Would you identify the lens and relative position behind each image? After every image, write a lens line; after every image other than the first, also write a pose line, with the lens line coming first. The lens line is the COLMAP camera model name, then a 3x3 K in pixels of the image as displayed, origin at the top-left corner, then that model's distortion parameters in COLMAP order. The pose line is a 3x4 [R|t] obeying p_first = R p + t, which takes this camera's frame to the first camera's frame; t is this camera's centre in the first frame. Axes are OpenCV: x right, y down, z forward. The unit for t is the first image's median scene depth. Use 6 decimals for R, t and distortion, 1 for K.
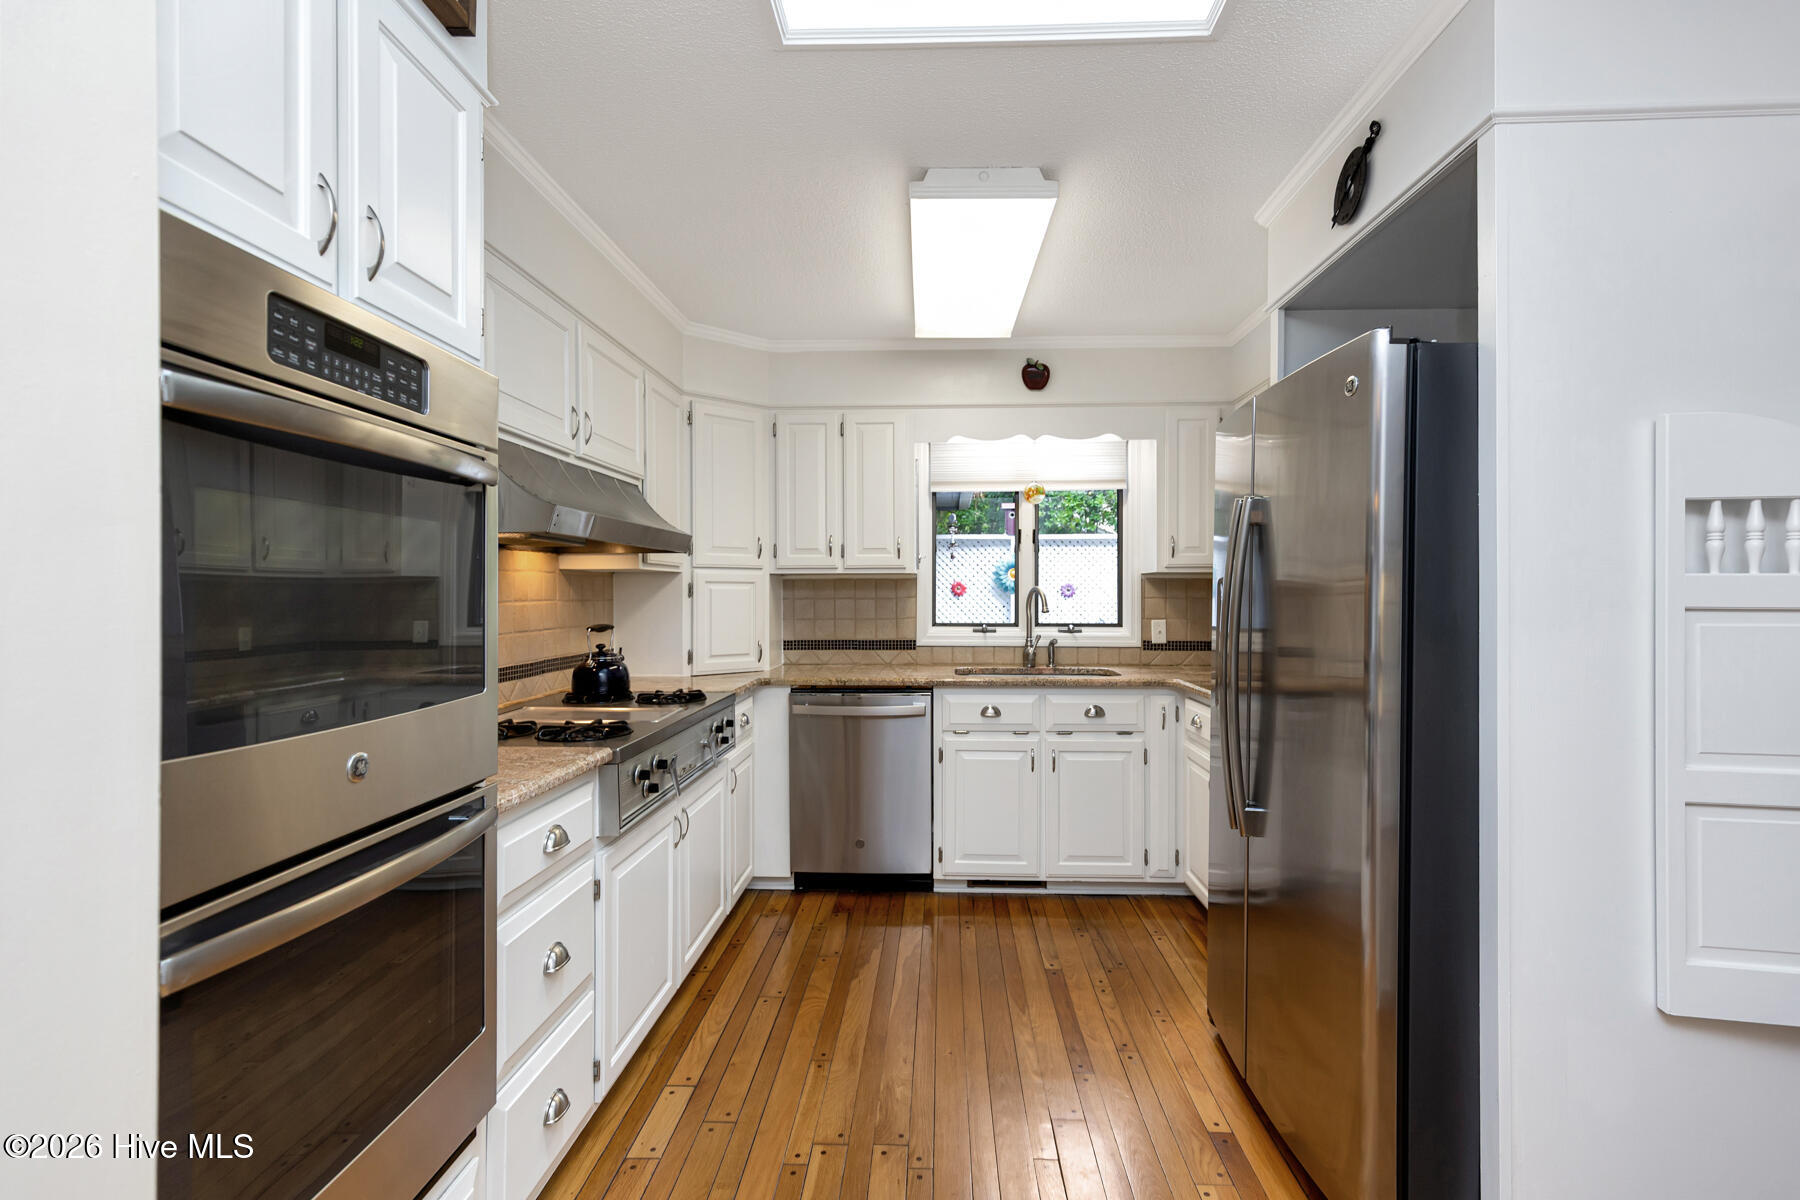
lens RADIAL K [[809.9, 0, 935.3], [0, 809.9, 596.1], [0, 0, 1]] dist [0.003110, -0.000370]
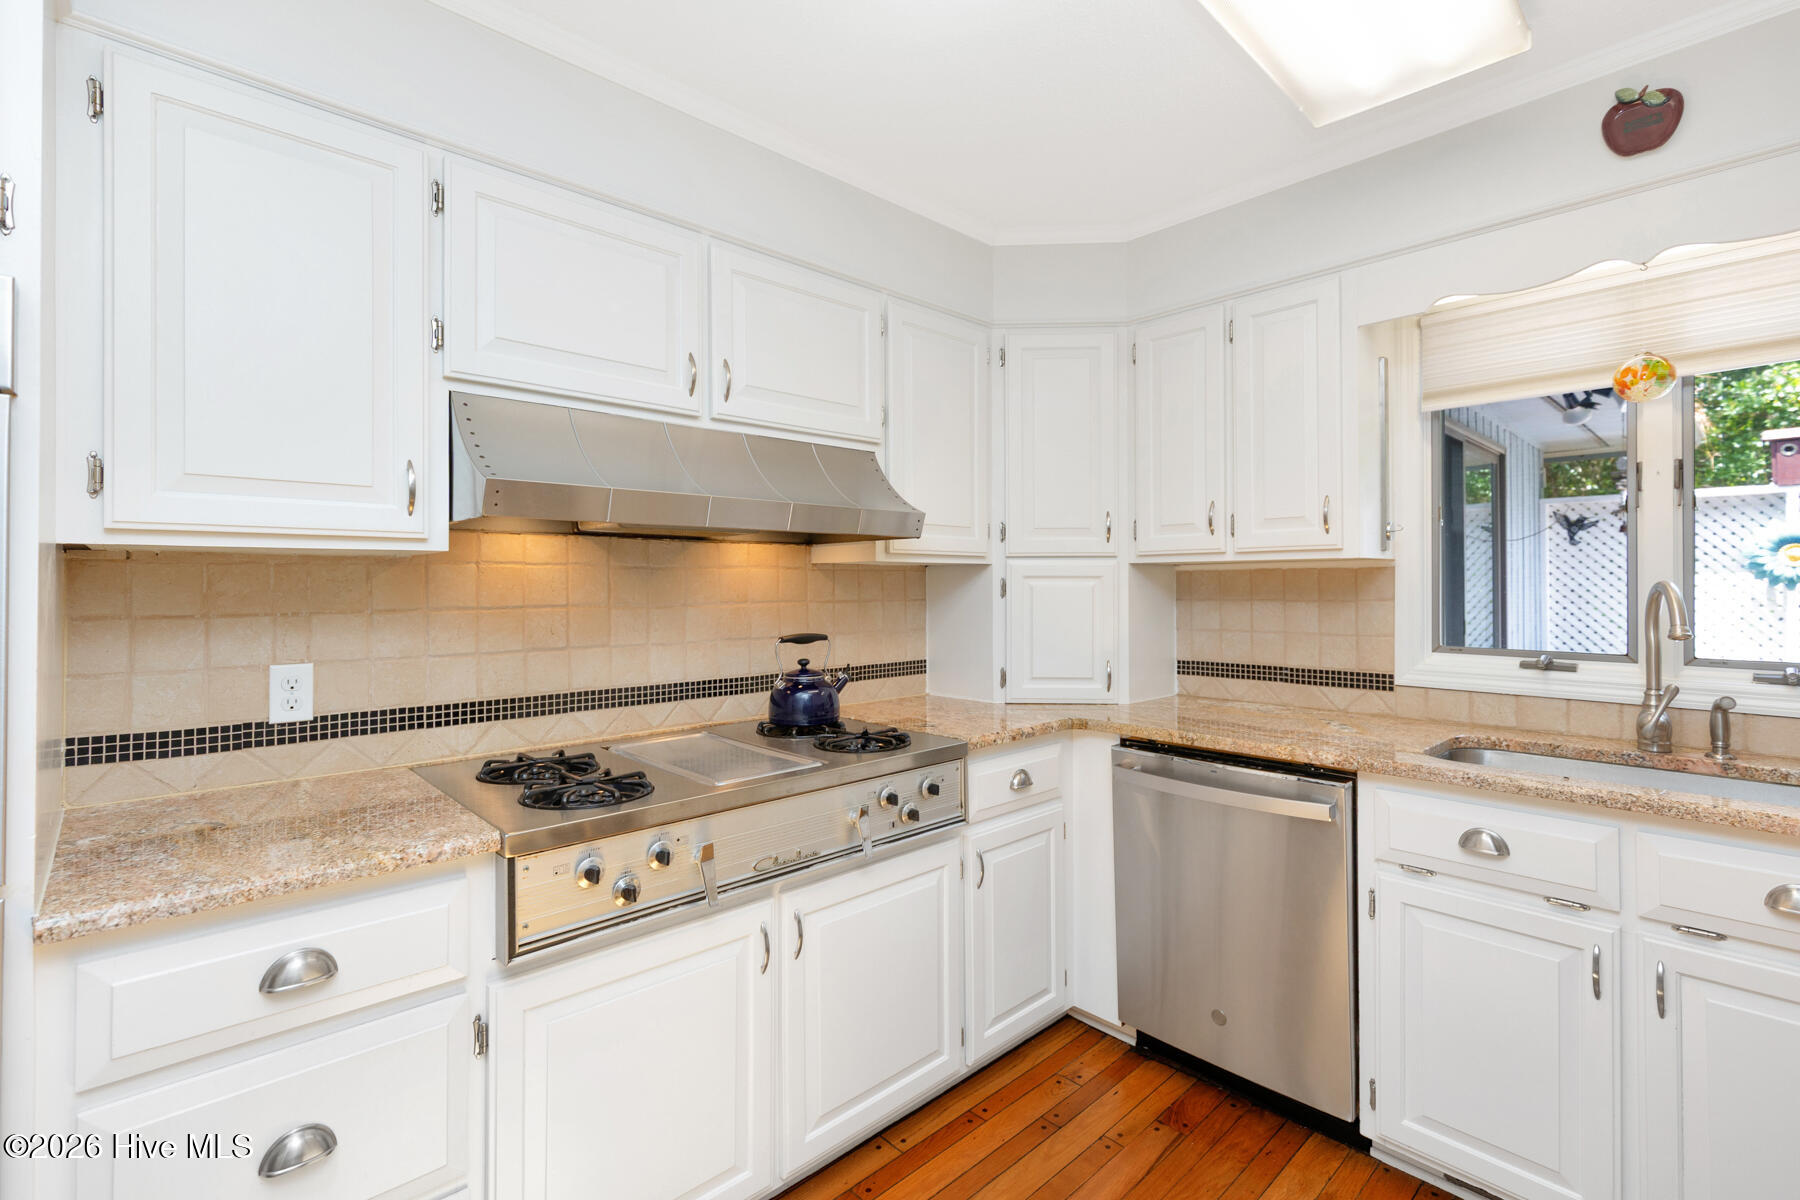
lens RADIAL K [[809.9, 0, 936.1], [0, 809.9, 579.2], [0, 0, 1]] dist [0.003110, -0.000370]
pose [[0.703598, -0.005644, -0.710576, 0.179606], [-0.001677, 0.999952, -0.009602, -0.008003], [0.710596, 0.007948, 0.703555, 0.421335]]
